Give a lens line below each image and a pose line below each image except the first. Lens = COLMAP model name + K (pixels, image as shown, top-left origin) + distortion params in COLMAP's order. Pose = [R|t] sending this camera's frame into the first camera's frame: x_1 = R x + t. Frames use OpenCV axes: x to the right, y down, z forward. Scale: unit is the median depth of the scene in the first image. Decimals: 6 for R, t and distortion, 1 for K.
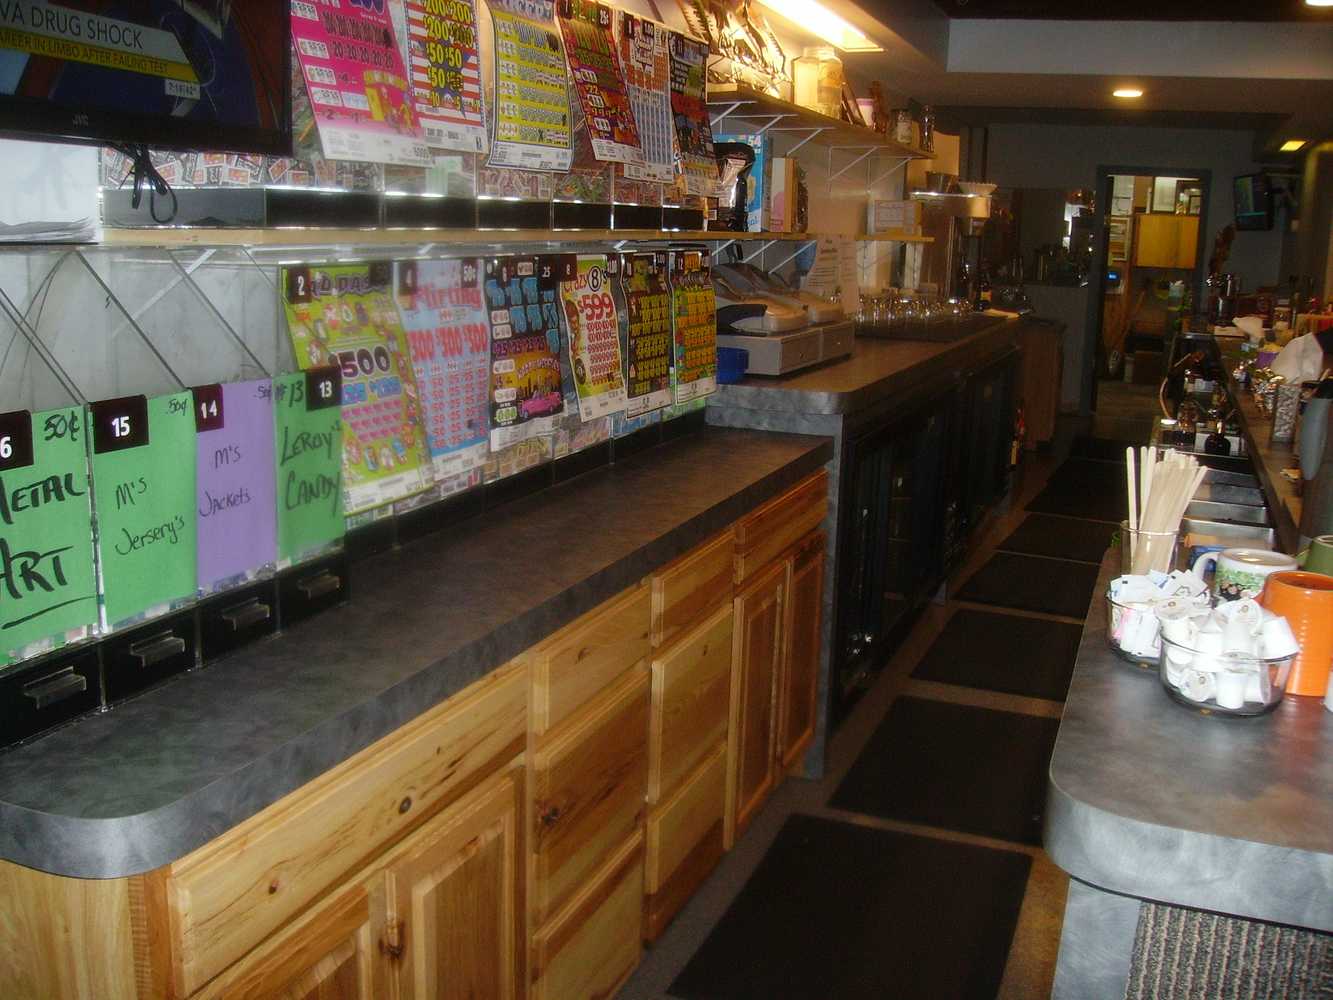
lens RADIAL K [[1323.7, 0, 666.5], [0, 1323.7, 500.0], [0, 0, 1]] dist [-0.163367, 0.148005]
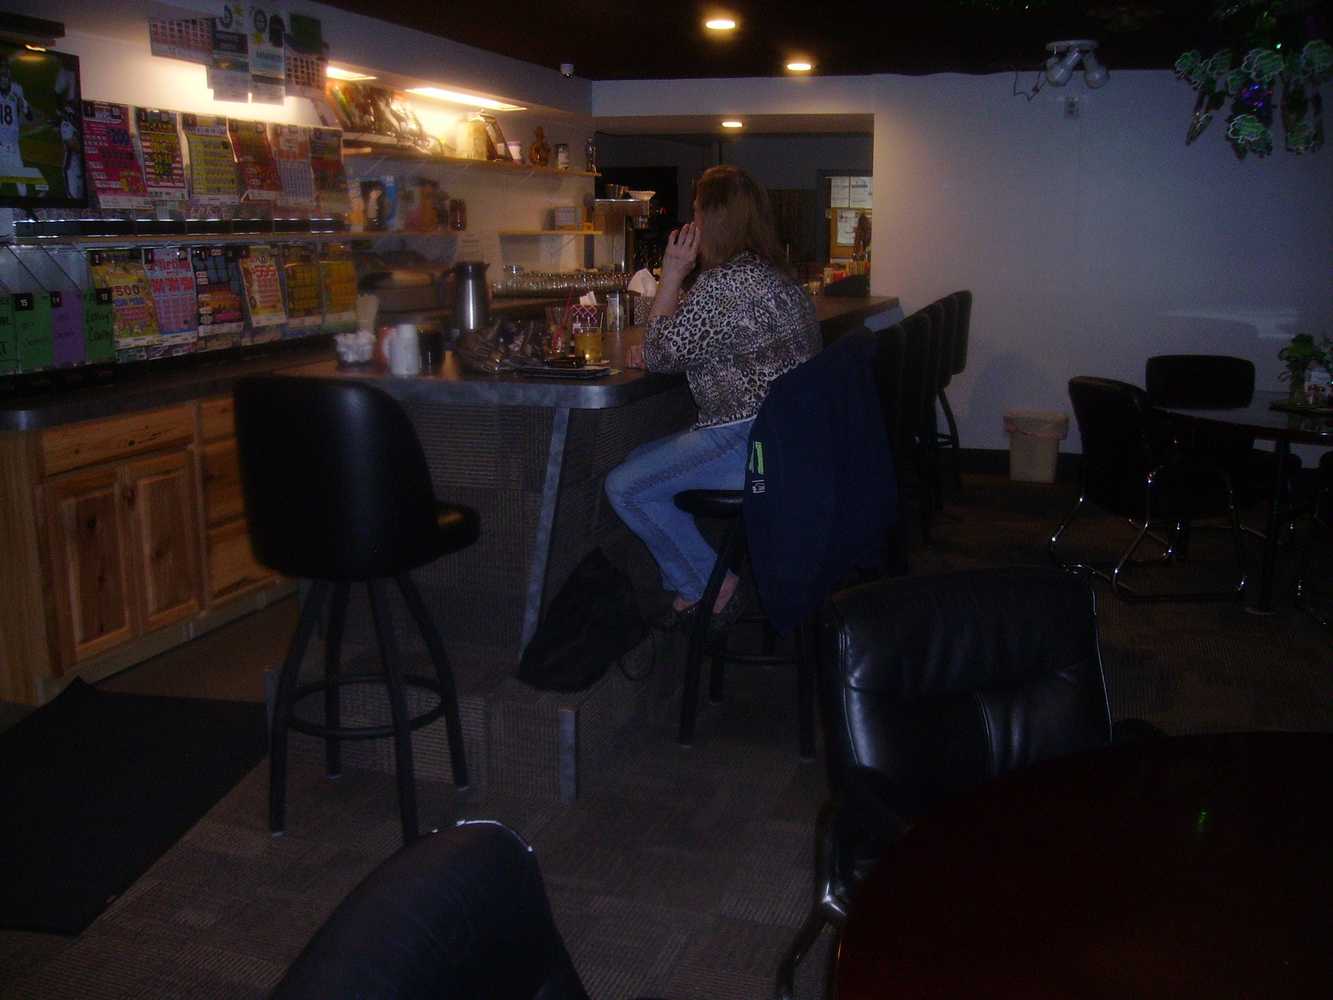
lens RADIAL K [[1323.7, 0, 666.5], [0, 1323.7, 500.0], [0, 0, 1]] dist [-0.163367, 0.148005]
pose [[0.997901, -0.037775, 0.052602, 0.553656], [0.037948, 0.999277, -0.002309, 0.288253], [-0.052476, 0.004300, 0.998613, -1.266013]]
